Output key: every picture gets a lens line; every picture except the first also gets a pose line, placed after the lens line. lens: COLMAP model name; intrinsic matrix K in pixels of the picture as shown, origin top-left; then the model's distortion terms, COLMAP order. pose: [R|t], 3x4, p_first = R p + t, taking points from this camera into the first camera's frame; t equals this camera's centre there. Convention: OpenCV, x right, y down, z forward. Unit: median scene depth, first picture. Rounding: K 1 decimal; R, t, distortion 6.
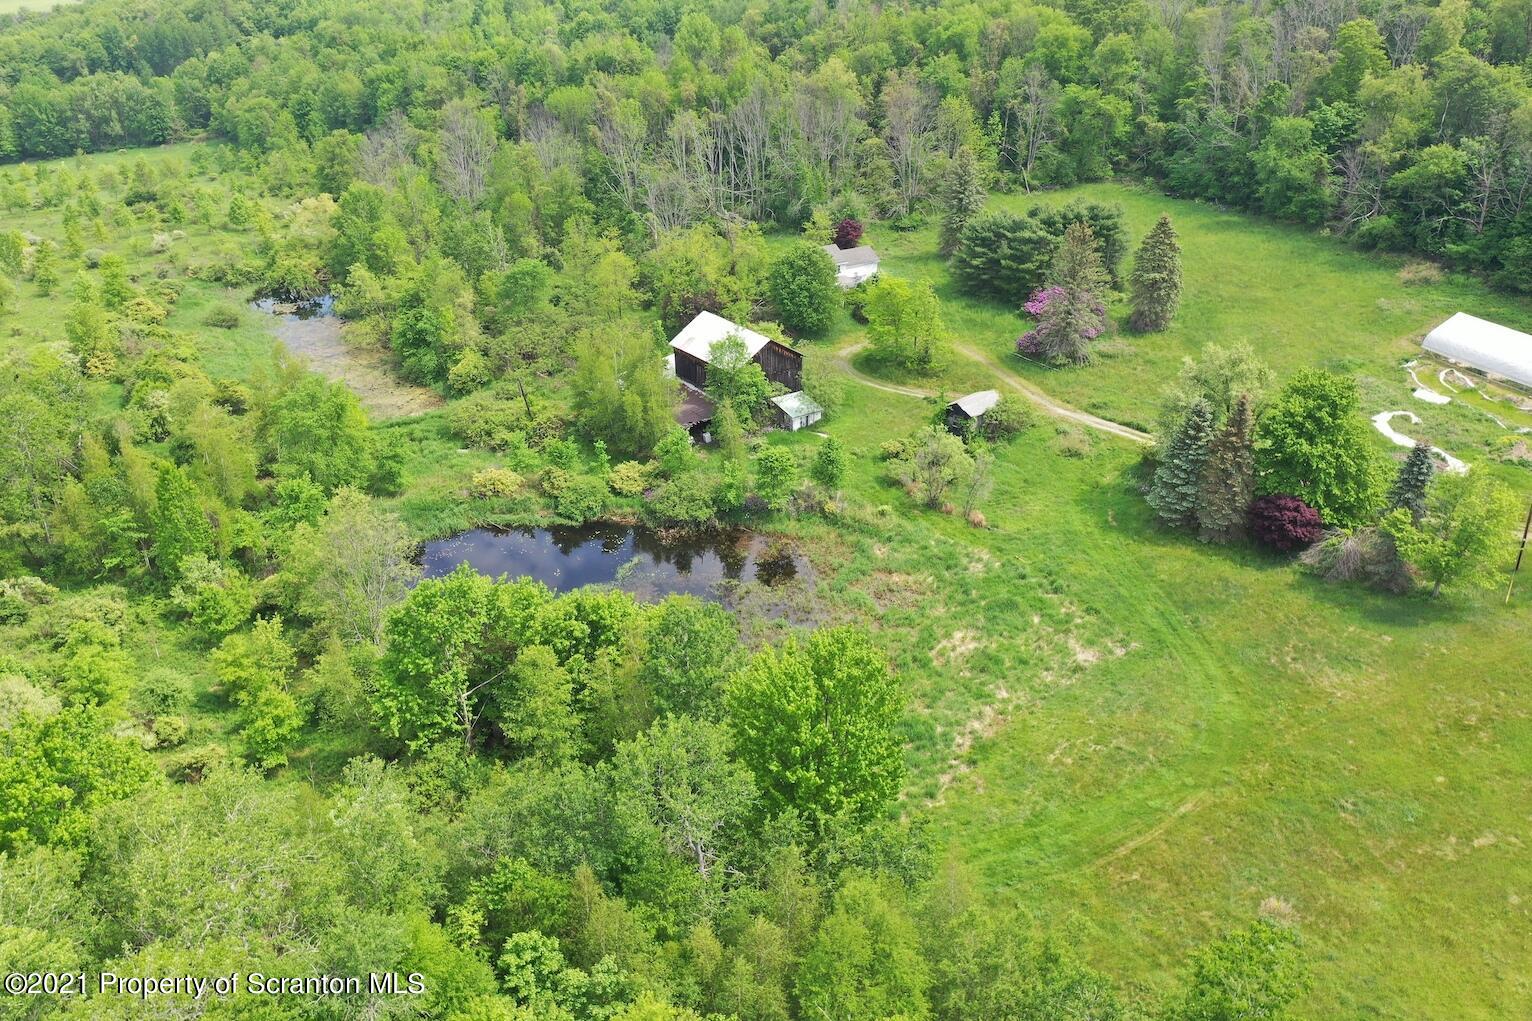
lens RADIAL K [[1213.9, 0, 771.6], [0, 1213.9, 489.8], [0, 0, 1]] dist [0.013678, -0.001705]
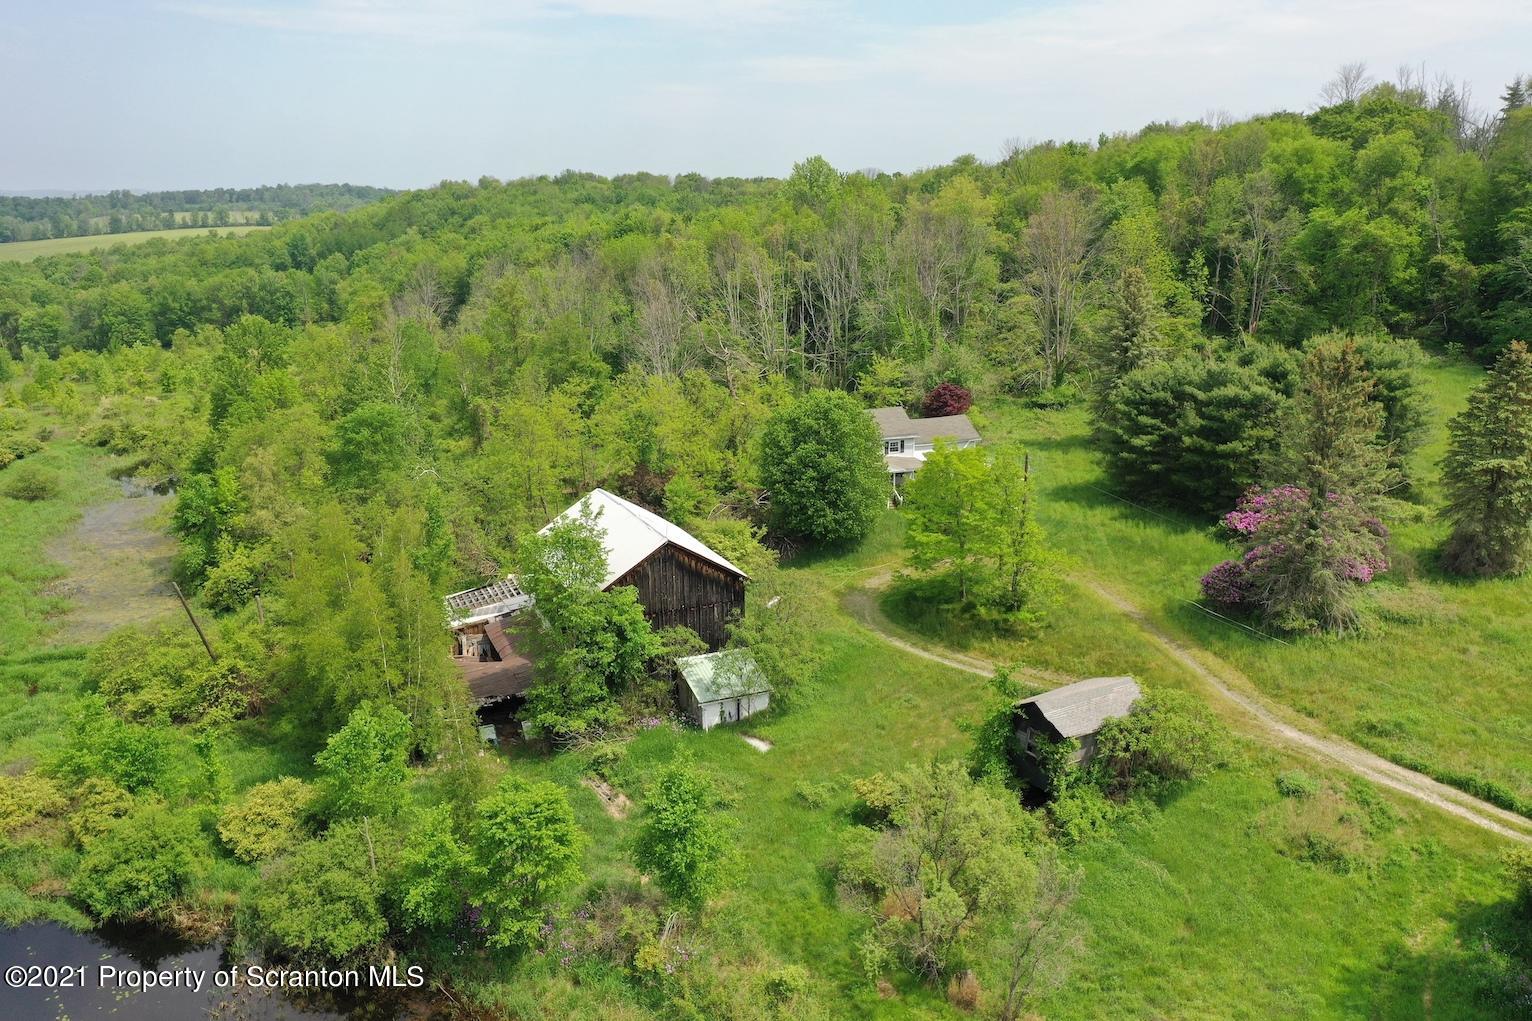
lens RADIAL K [[1213.9, 0, 771.6], [0, 1213.9, 489.8], [0, 0, 1]] dist [0.013678, -0.001705]
pose [[0.980745, 0.044285, -0.190207, 0.131274], [-0.081233, 0.978204, -0.191100, -0.051363], [0.177599, 0.202871, 0.962965, 0.515378]]
